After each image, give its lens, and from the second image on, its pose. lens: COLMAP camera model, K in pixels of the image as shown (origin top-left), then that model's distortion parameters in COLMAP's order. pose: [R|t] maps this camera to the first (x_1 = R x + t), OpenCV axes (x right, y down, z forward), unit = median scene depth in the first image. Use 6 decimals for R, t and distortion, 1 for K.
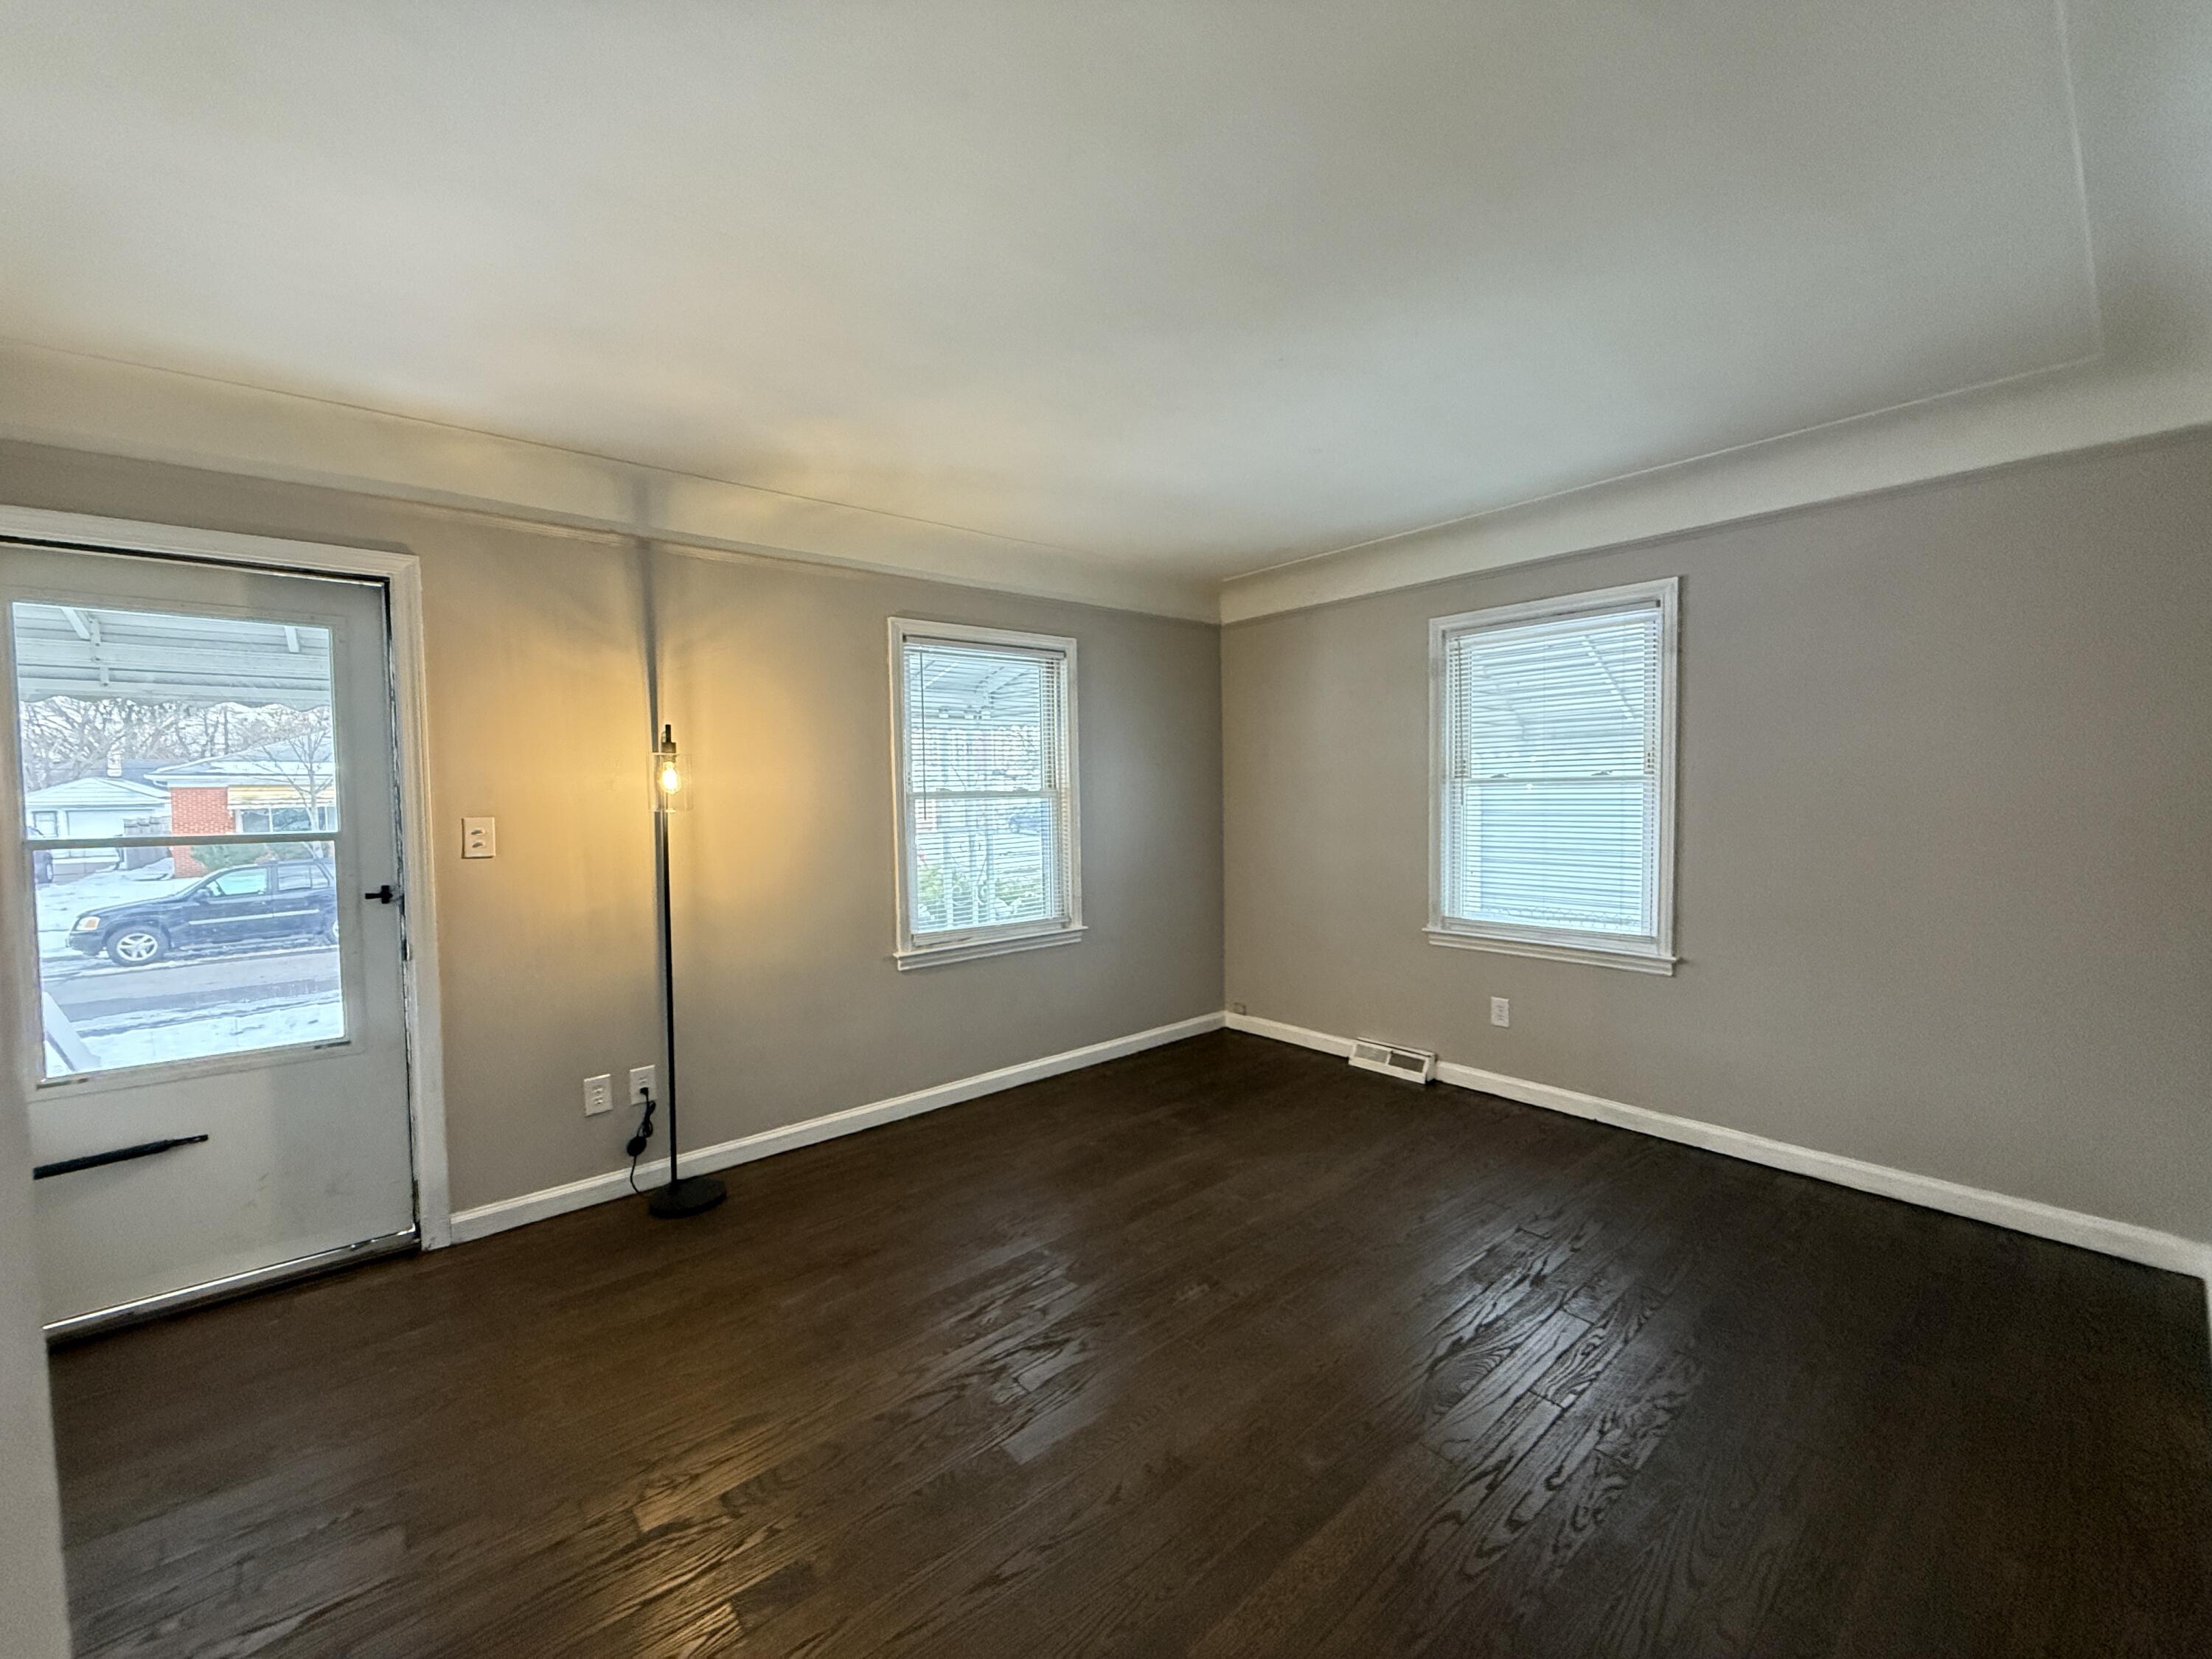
lens RADIAL K [[881.1, 0, 1101.0], [0, 881.1, 829.4], [0, 0, 1]] dist [0.002910, -0.000432]
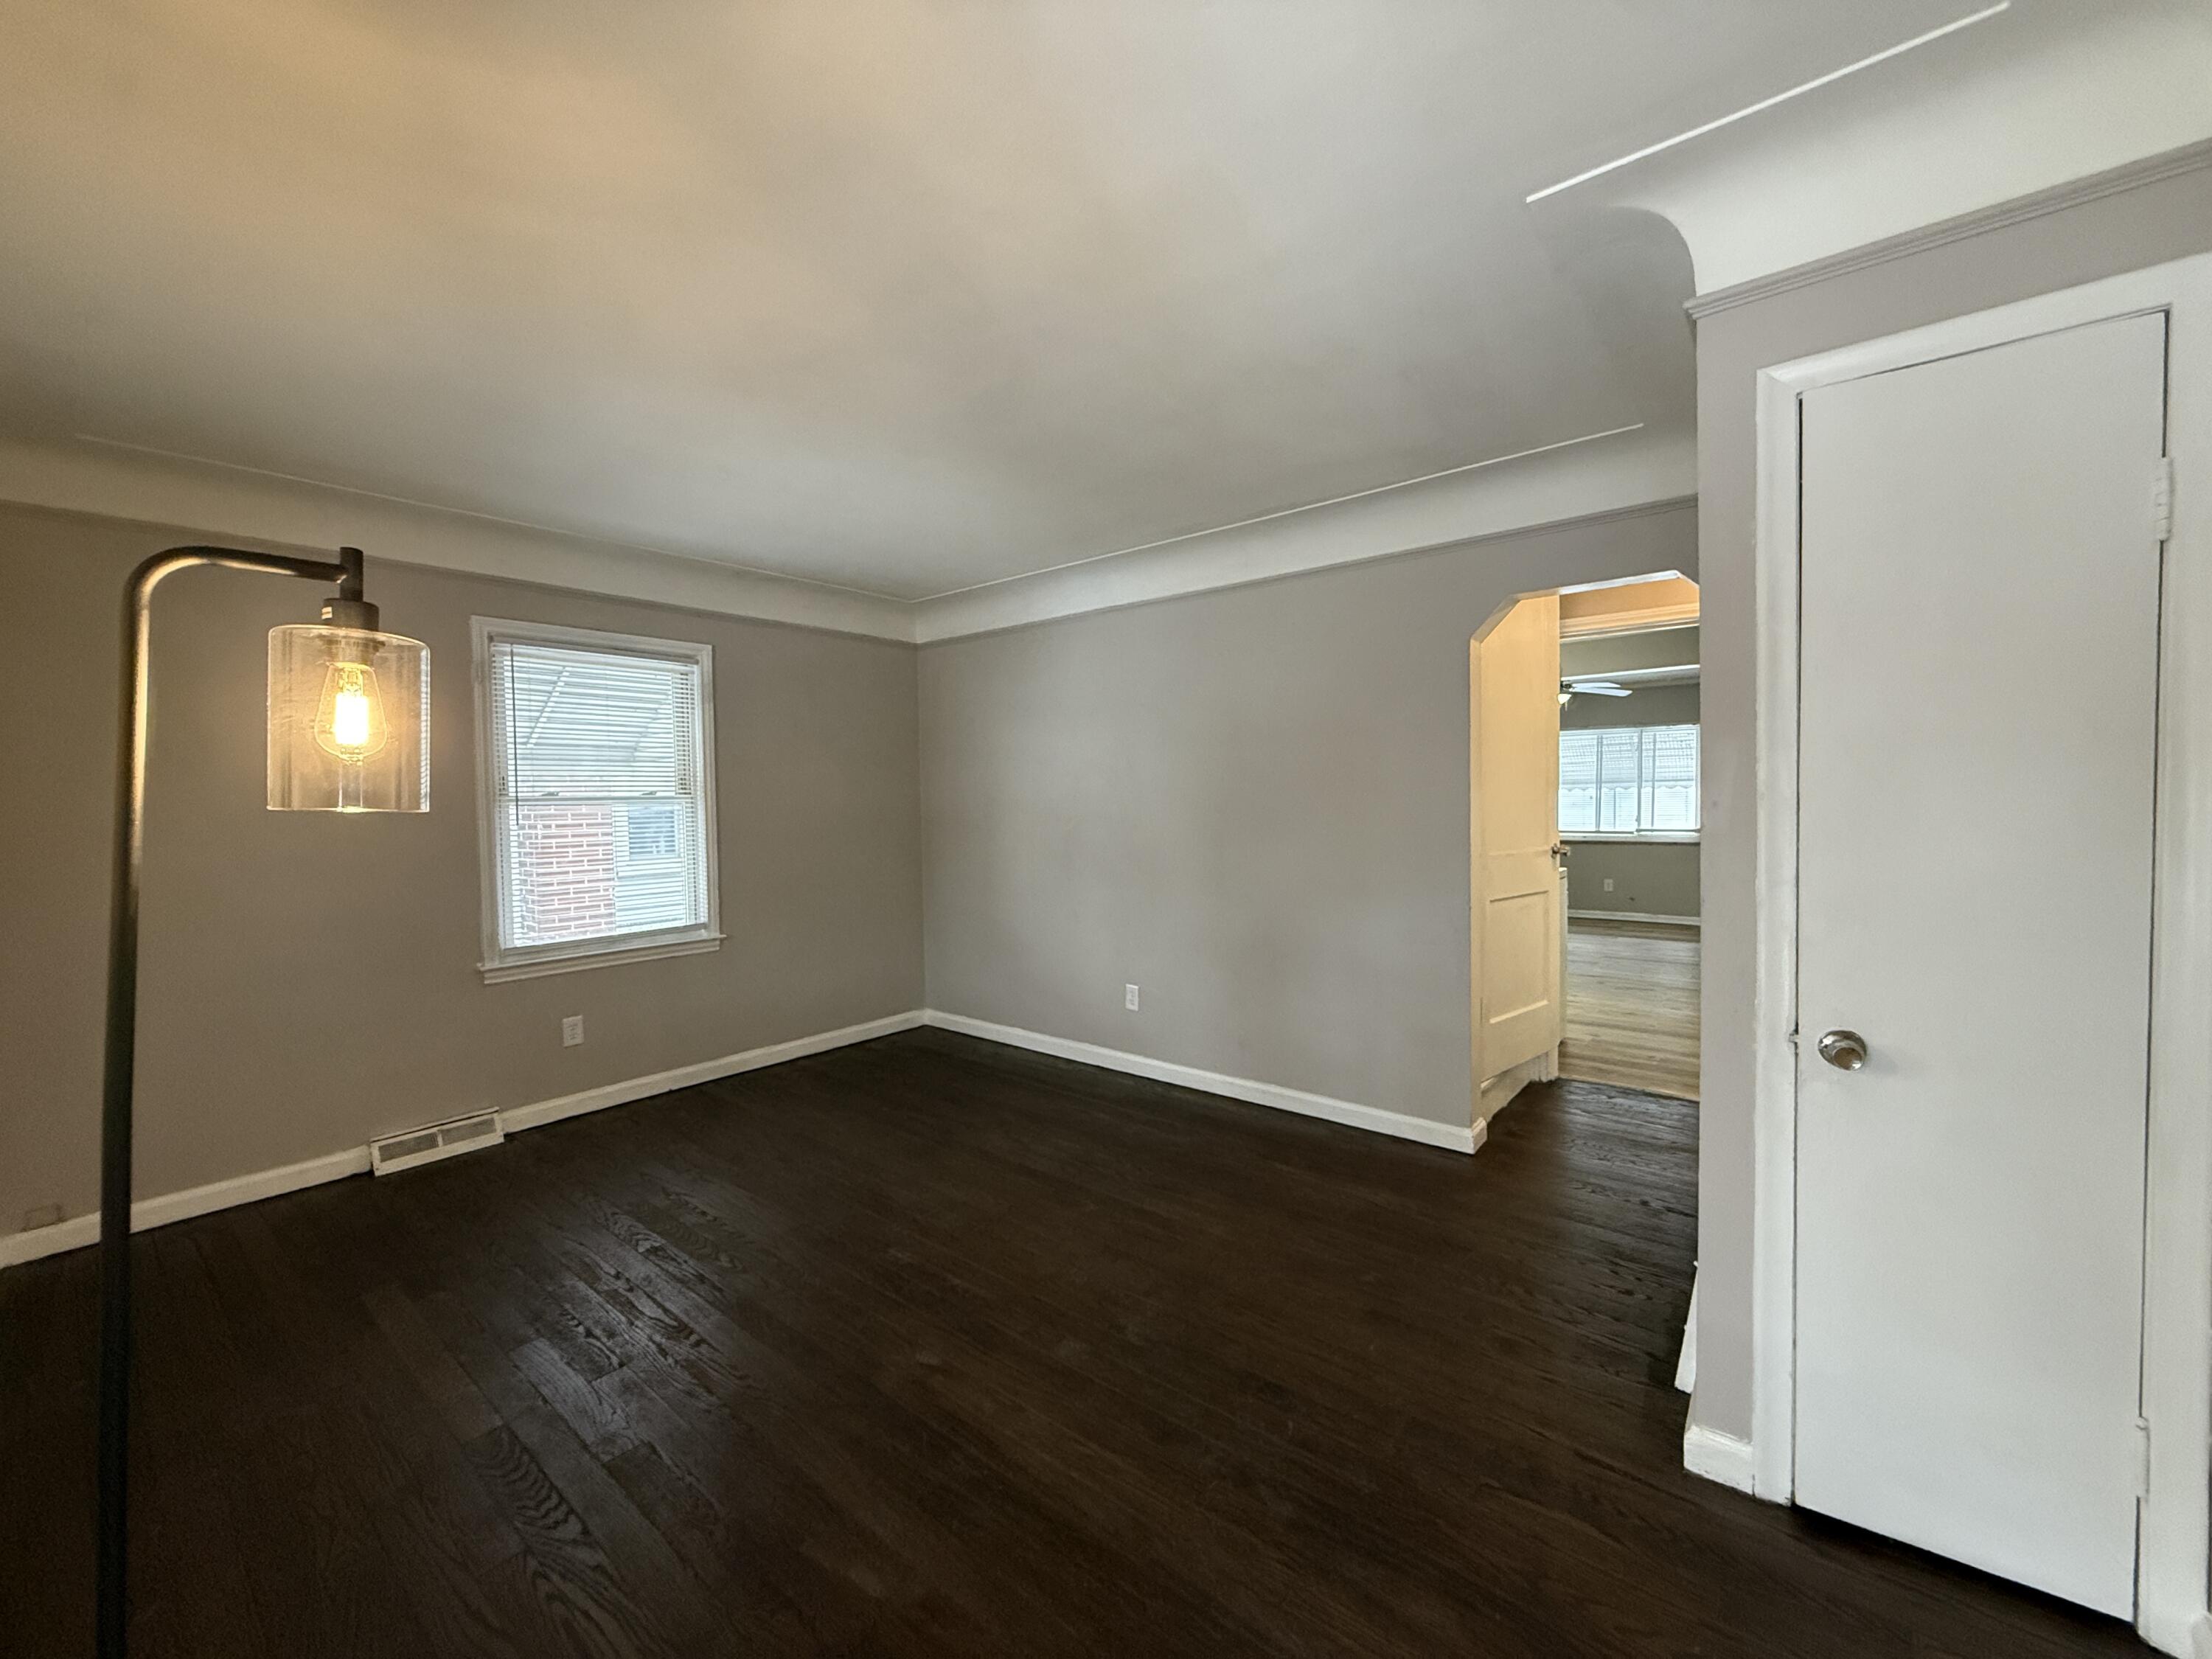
lens RADIAL K [[881.1, 0, 1101.0], [0, 881.1, 829.4], [0, 0, 1]] dist [0.002910, -0.000432]
pose [[-0.177431, -0.011778, 0.984063, -0.742524], [0.065322, 0.997582, 0.023718, -0.005018], [-0.981963, 0.068490, -0.176232, 0.677728]]
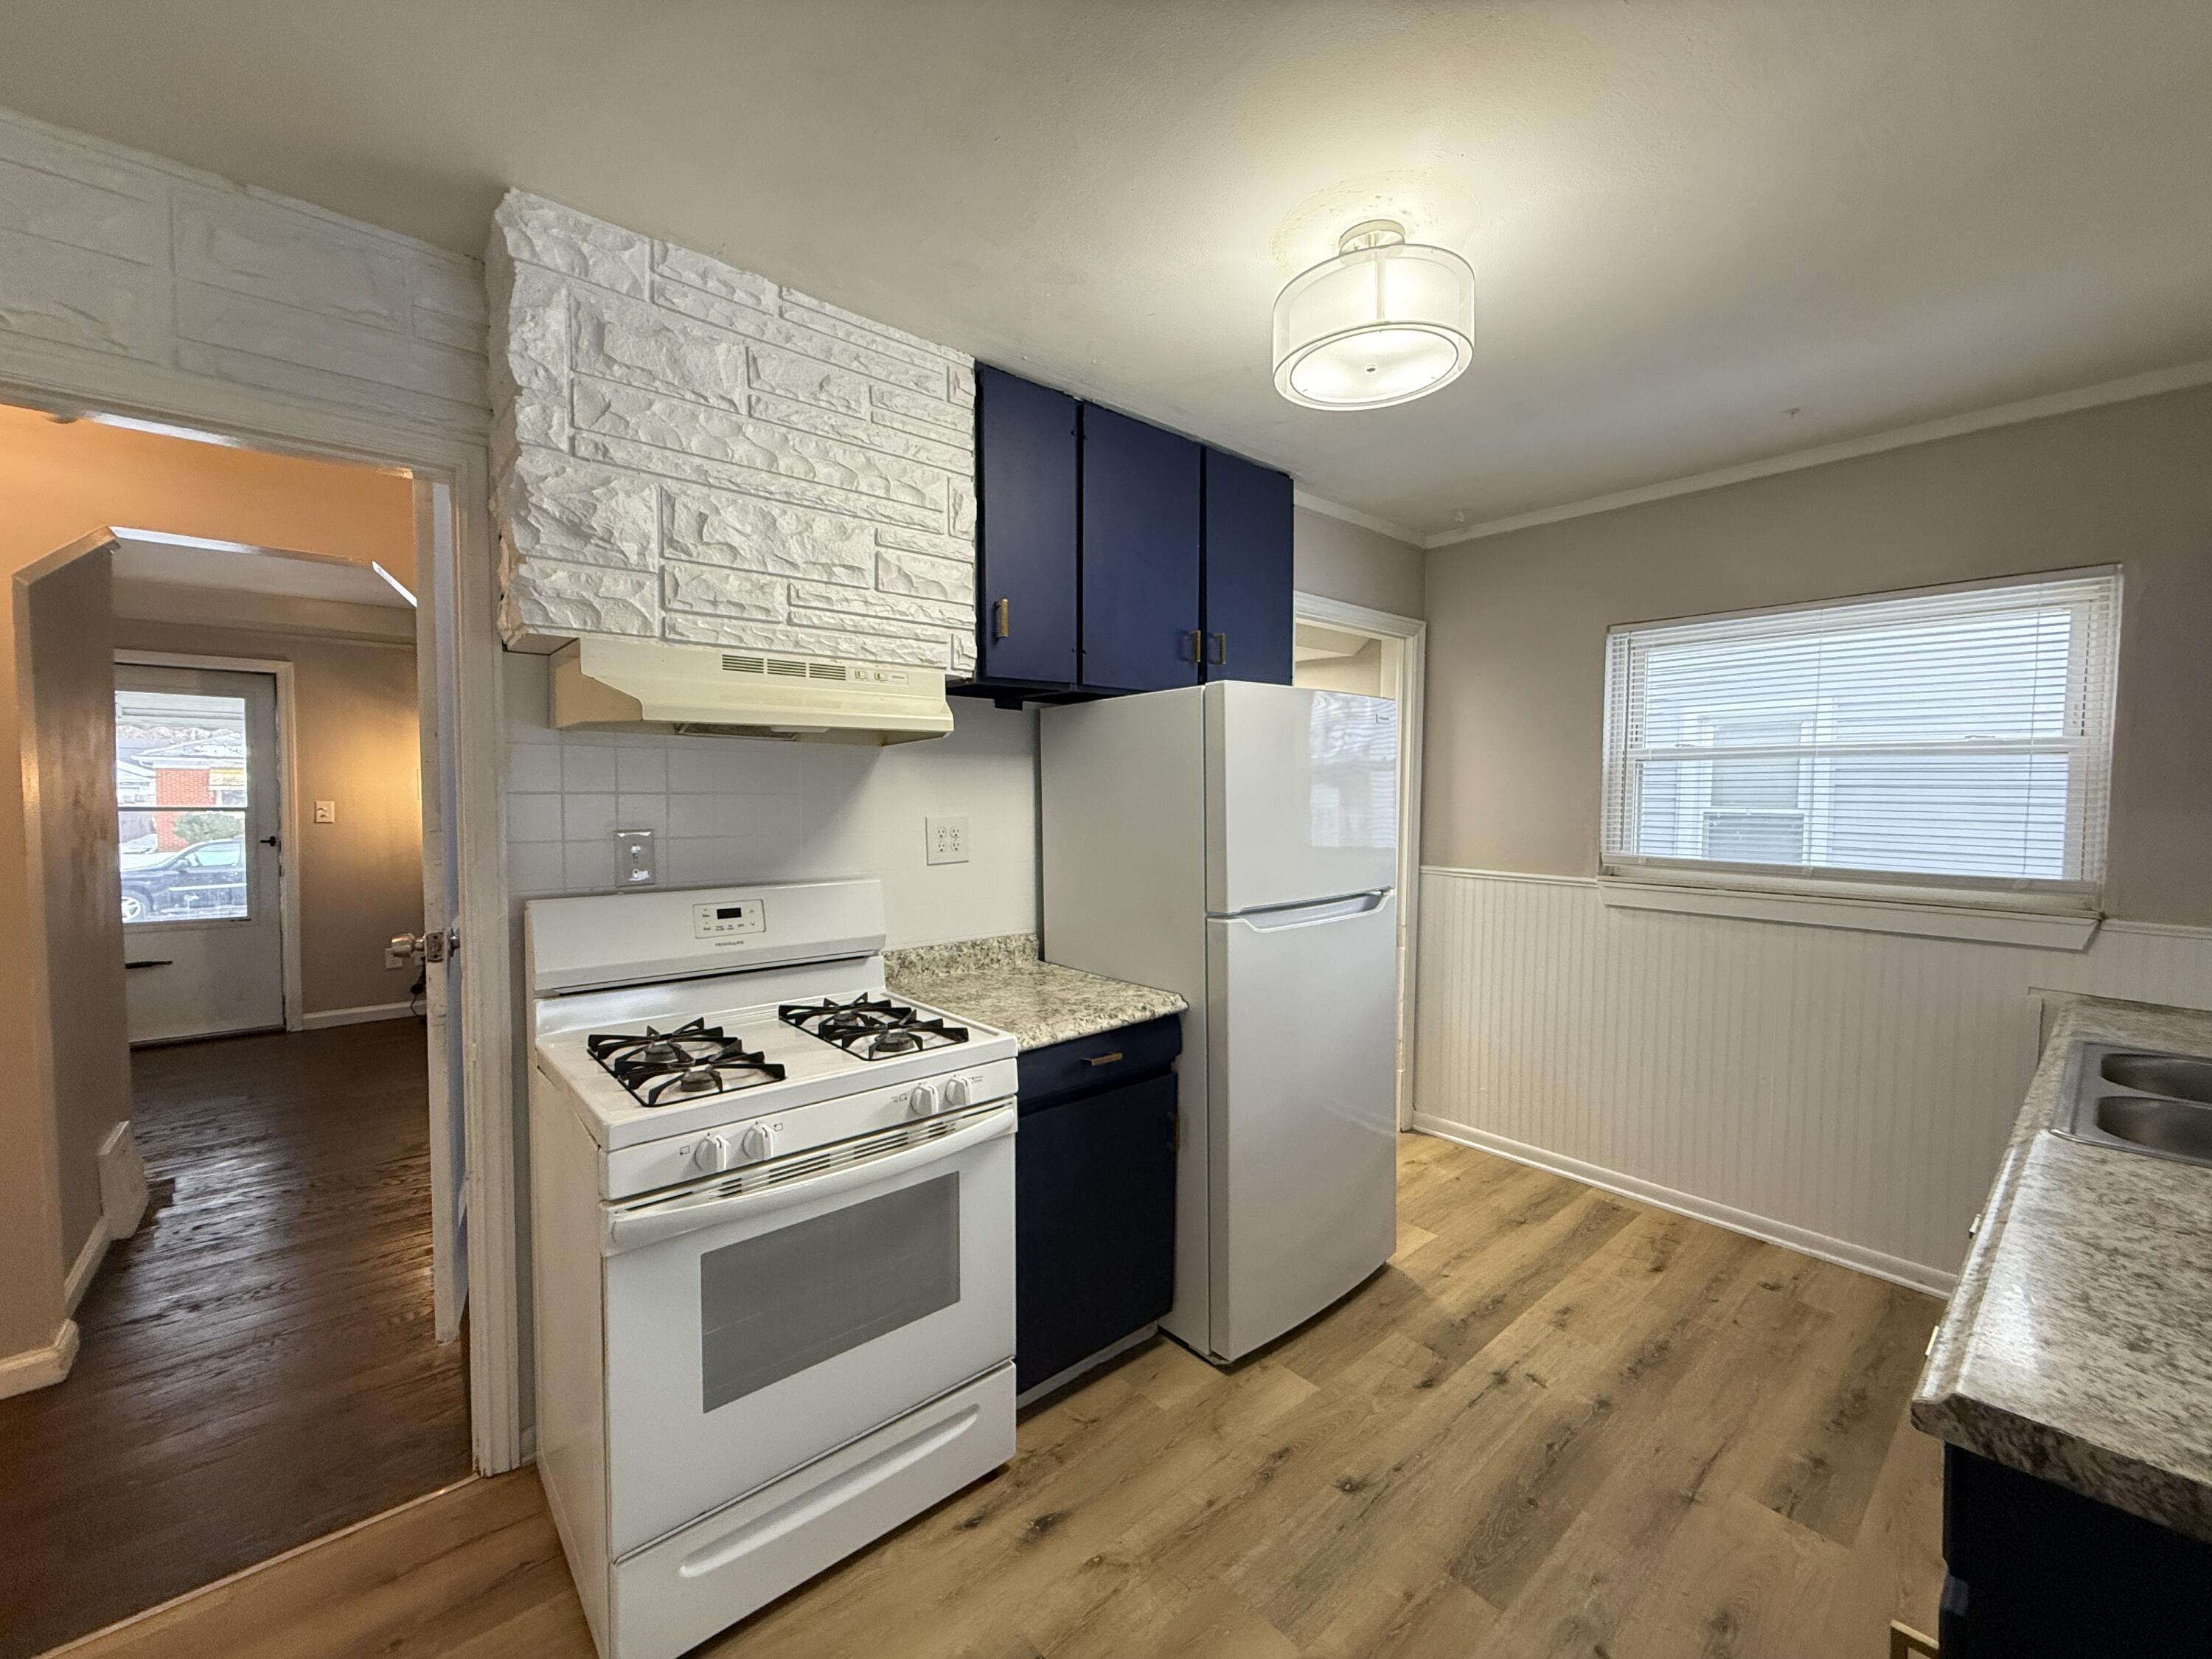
lens RADIAL K [[881.1, 0, 1101.0], [0, 881.1, 829.4], [0, 0, 1]] dist [0.002910, -0.000432]
pose [[0.999666, 0.024377, 0.008588, 0.469359], [-0.024358, 0.999700, -0.002380, 0.005582], [-0.008644, 0.002170, 0.999960, -0.447754]]
